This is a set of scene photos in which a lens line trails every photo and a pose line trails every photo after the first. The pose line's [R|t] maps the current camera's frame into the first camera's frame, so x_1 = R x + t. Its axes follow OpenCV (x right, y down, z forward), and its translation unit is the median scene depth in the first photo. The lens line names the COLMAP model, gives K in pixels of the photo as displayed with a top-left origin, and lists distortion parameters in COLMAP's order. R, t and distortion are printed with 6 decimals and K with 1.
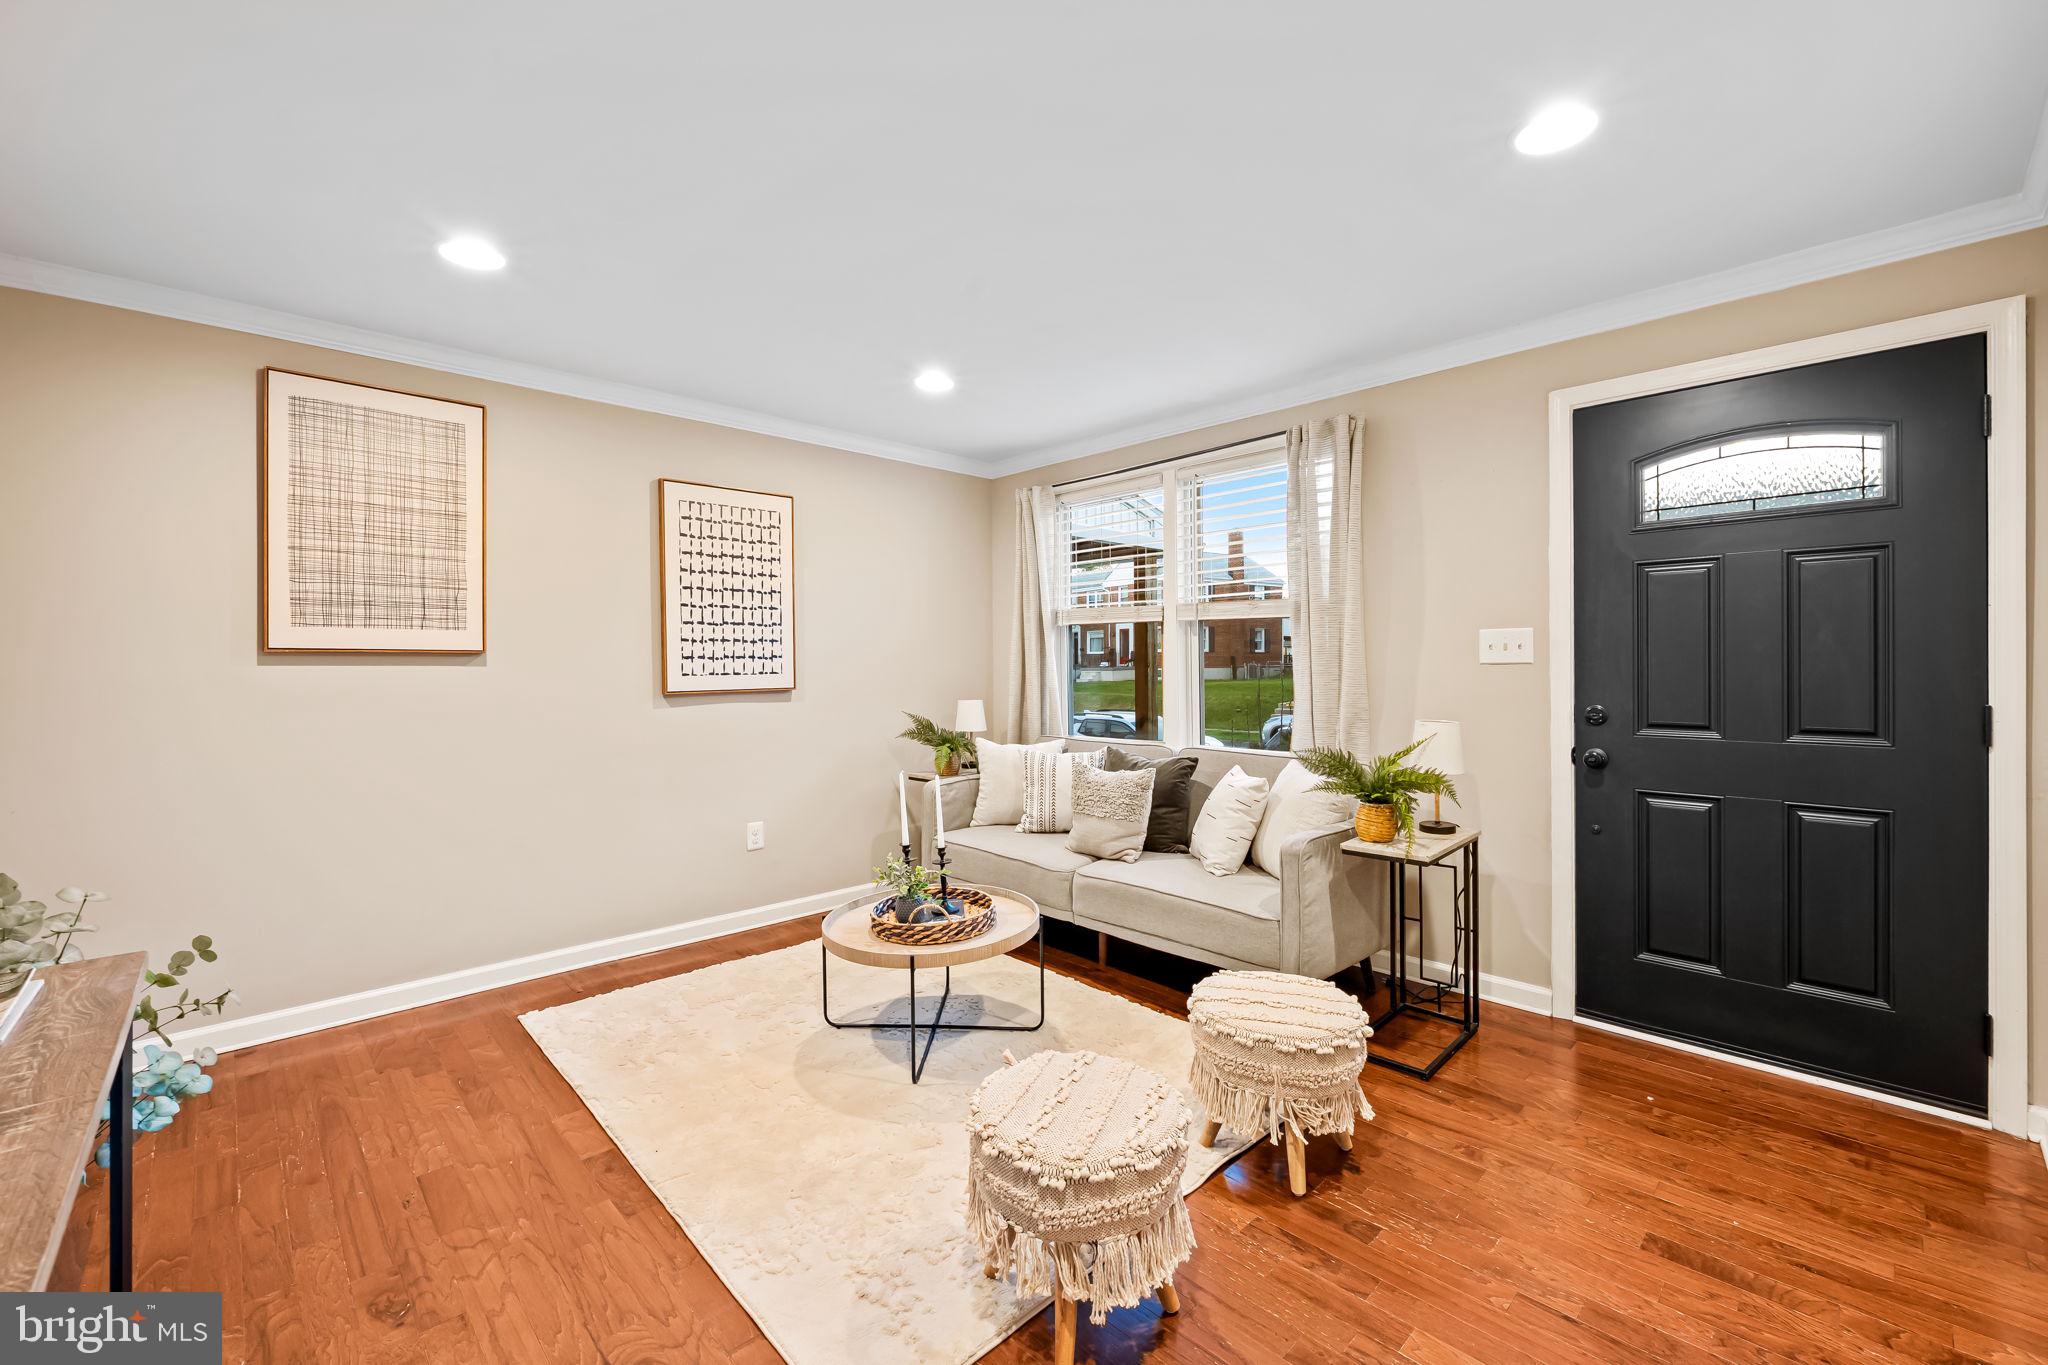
lens RADIAL K [[826.7, 0, 1022.7], [0, 826.7, 669.0], [0, 0, 1]] dist [-0.008073, 0.000535]
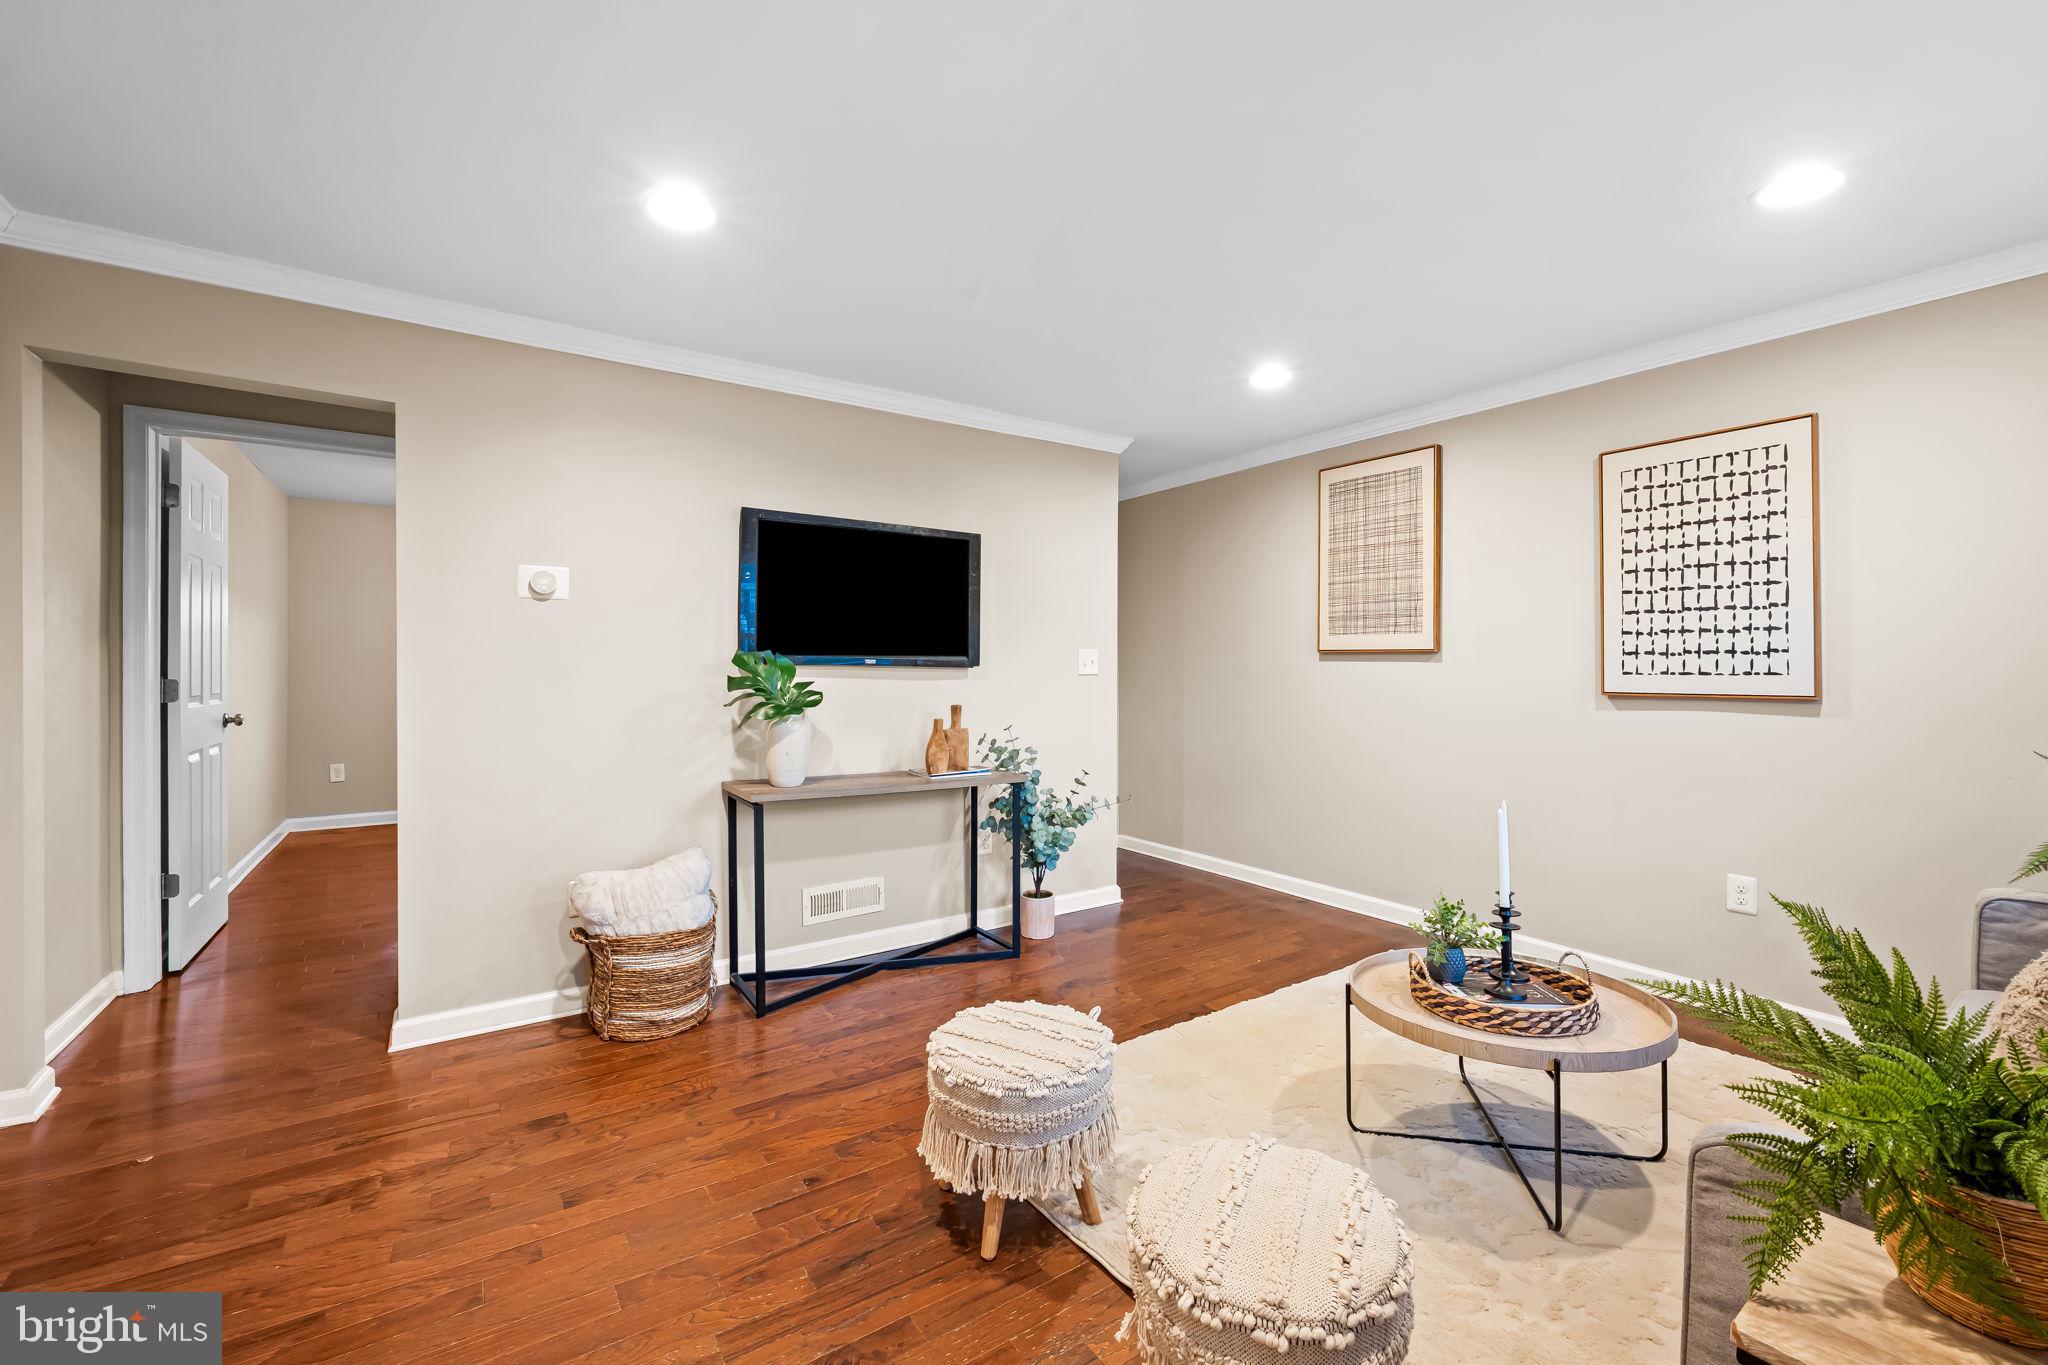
lens RADIAL K [[826.7, 0, 1022.7], [0, 826.7, 669.0], [0, 0, 1]] dist [-0.008073, 0.000535]
pose [[-0.157804, 0.014087, -0.987370, 0.531821], [-0.002817, 0.999888, 0.014716, -0.008290], [0.987466, 0.005104, -0.157746, 0.508092]]
